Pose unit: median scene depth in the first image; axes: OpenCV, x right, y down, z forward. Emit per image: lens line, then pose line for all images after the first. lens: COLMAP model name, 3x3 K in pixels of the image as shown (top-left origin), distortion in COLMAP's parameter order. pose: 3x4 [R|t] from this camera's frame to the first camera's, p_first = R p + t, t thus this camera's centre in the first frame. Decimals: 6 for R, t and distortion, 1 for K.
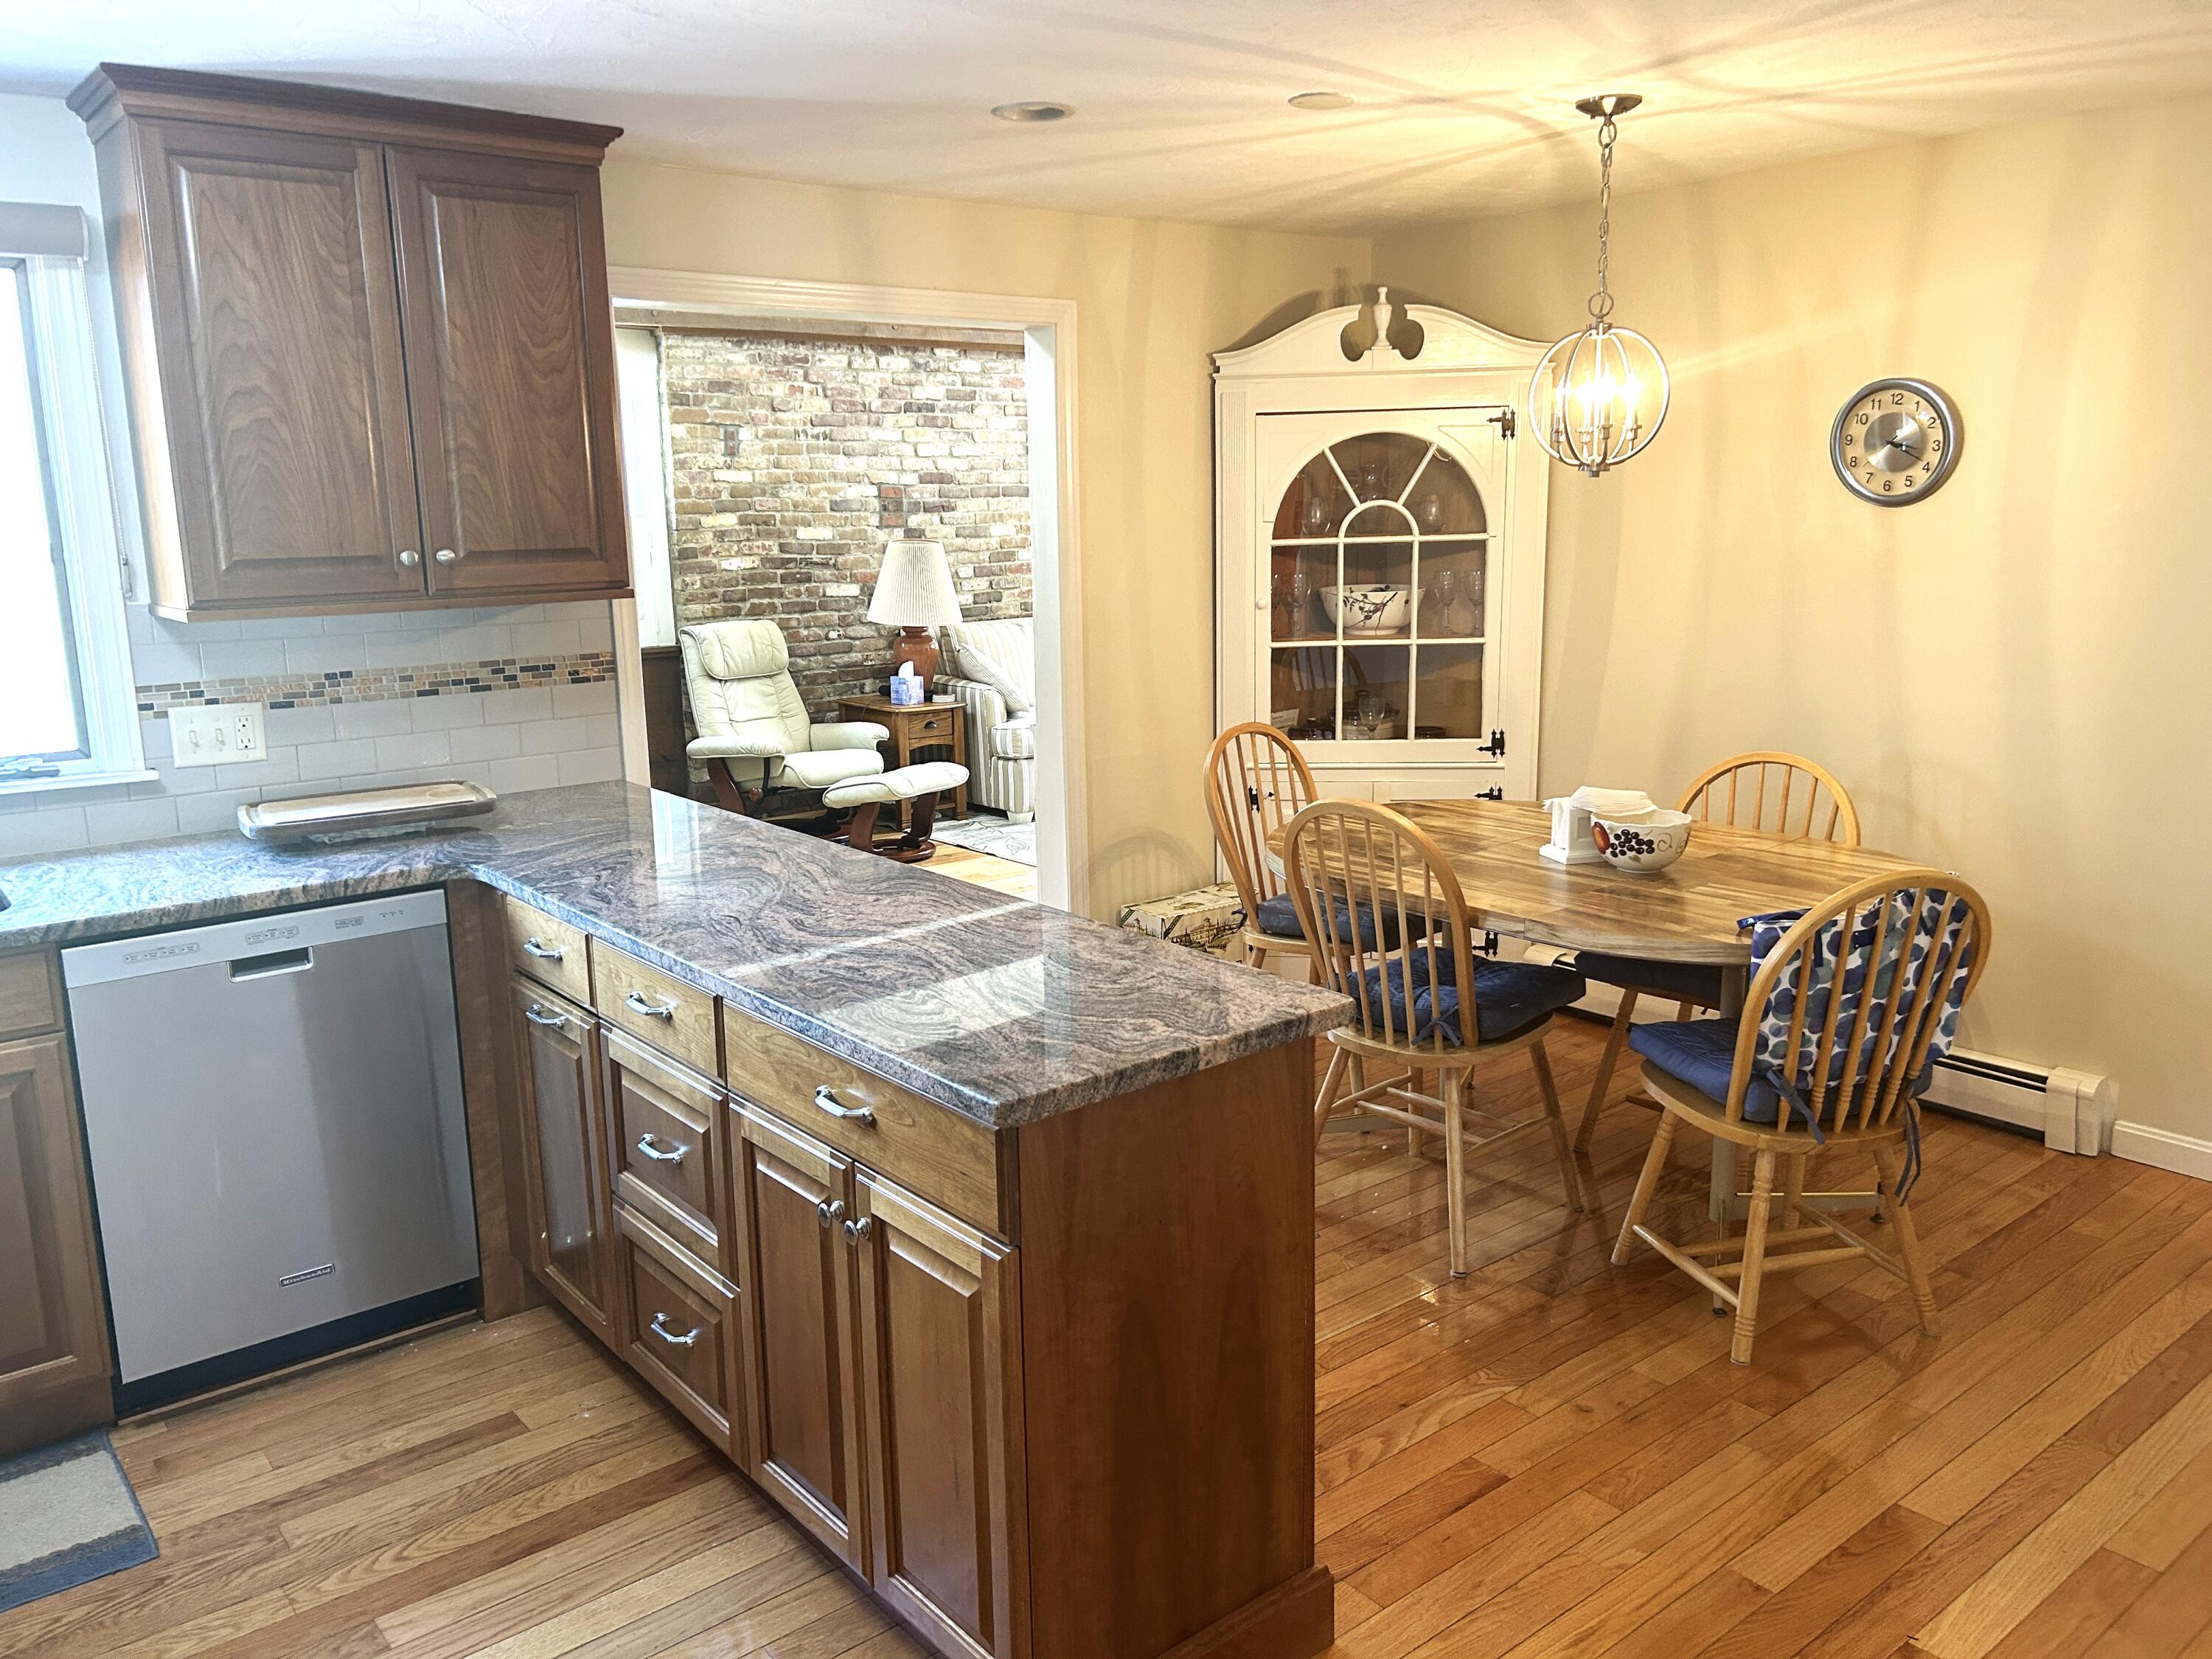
lens RADIAL K [[1679.8, 0, 1104.9], [0, 1679.8, 828.4], [0, 0, 1]] dist [0.010152, 0.001198]
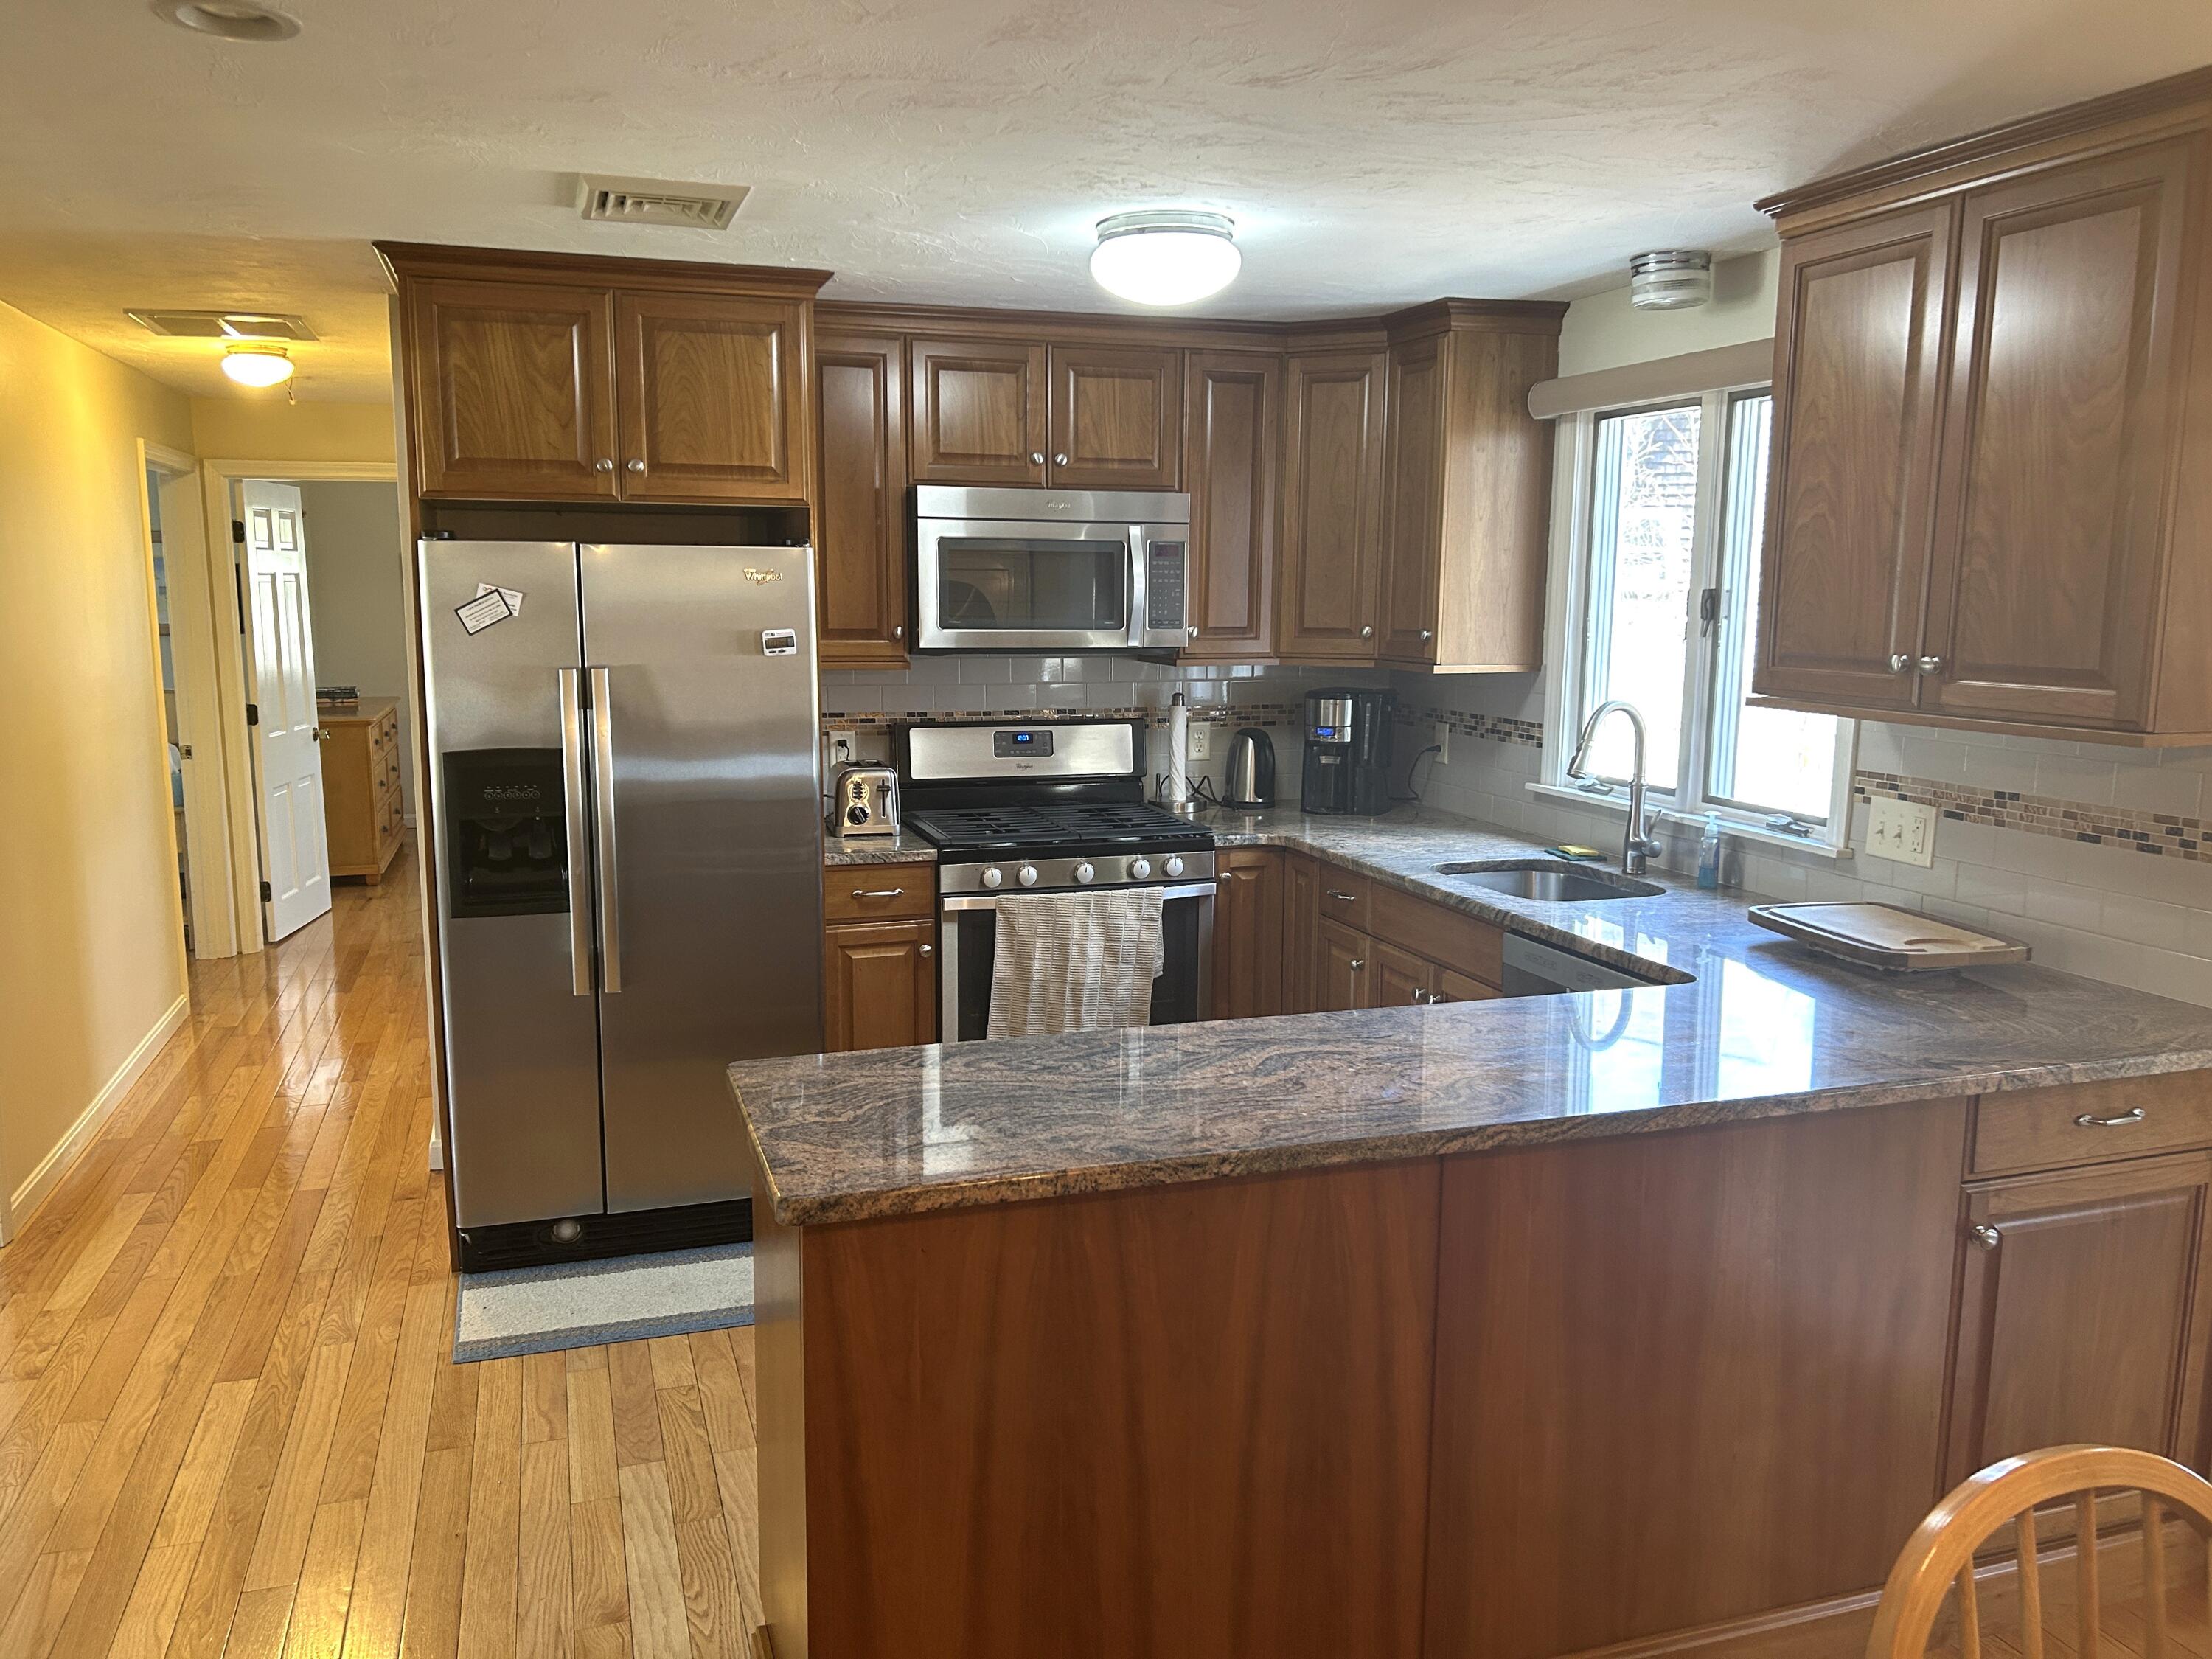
lens RADIAL K [[1679.8, 0, 1104.2], [0, 1679.8, 834.9], [0, 0, 1]] dist [0.010152, 0.001198]
pose [[-0.359835, 0.153480, -0.920306, 0.552124], [-0.187354, 0.954400, 0.232420, -0.197410], [0.914012, 0.256056, -0.314671, 0.898322]]
